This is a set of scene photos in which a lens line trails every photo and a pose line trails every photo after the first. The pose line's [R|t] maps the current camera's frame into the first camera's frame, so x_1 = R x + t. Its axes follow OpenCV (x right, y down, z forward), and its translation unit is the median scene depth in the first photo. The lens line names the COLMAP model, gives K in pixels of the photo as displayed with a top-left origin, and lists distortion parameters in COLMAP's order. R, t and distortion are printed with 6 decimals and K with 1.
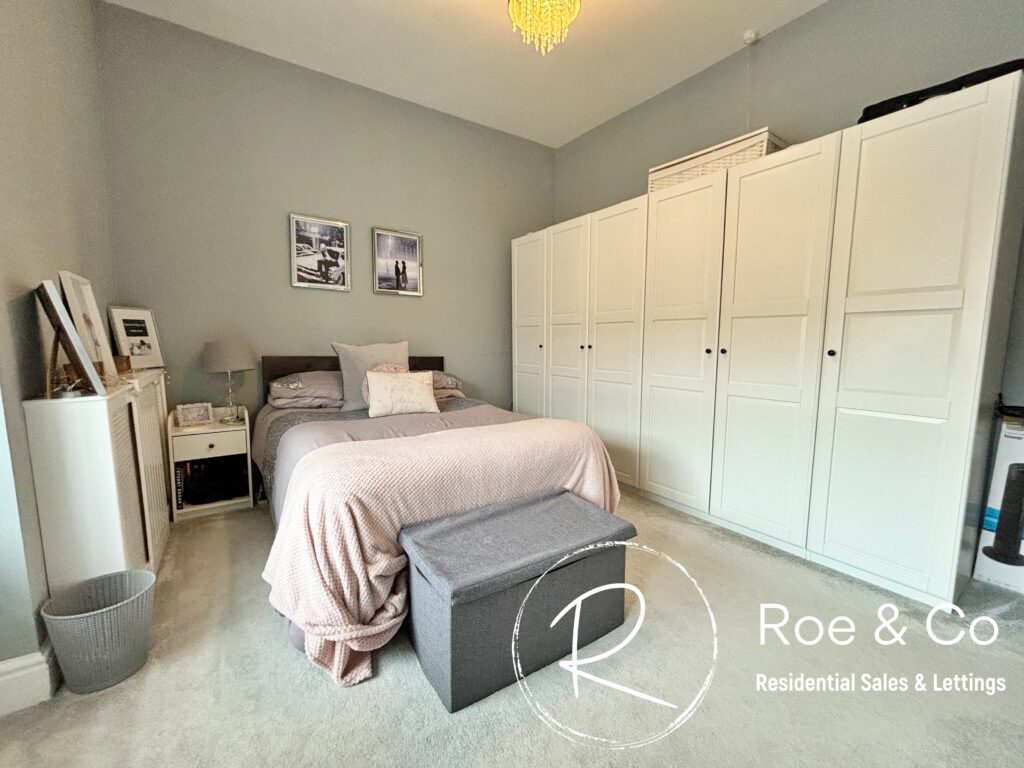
lens RADIAL K [[408.5, 0, 509.6], [0, 408.5, 380.4], [0, 0, 1]] dist [-0.007697, 0.001146]
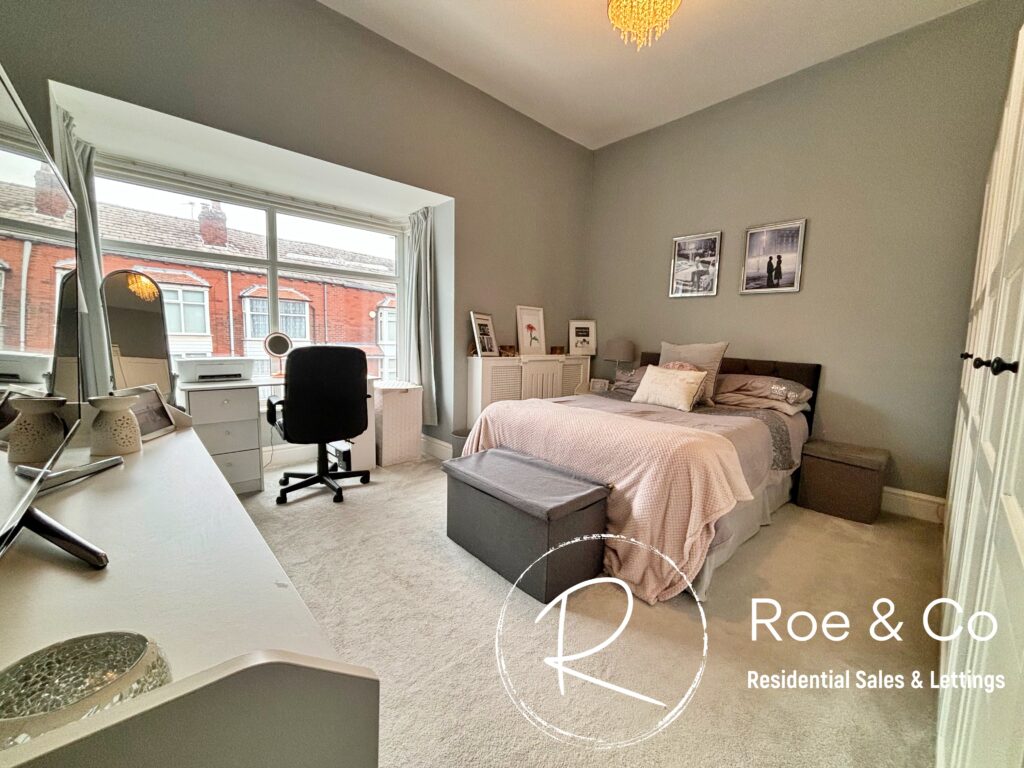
lens RADIAL K [[408.5, 0, 510.3], [0, 408.5, 384.6], [0, 0, 1]] dist [-0.007697, 0.001146]
pose [[0.148743, 0.110921, -0.982635, 0.613736], [-0.122917, 0.988057, 0.092927, -0.022418], [0.981207, 0.106961, 0.160601, 0.332540]]
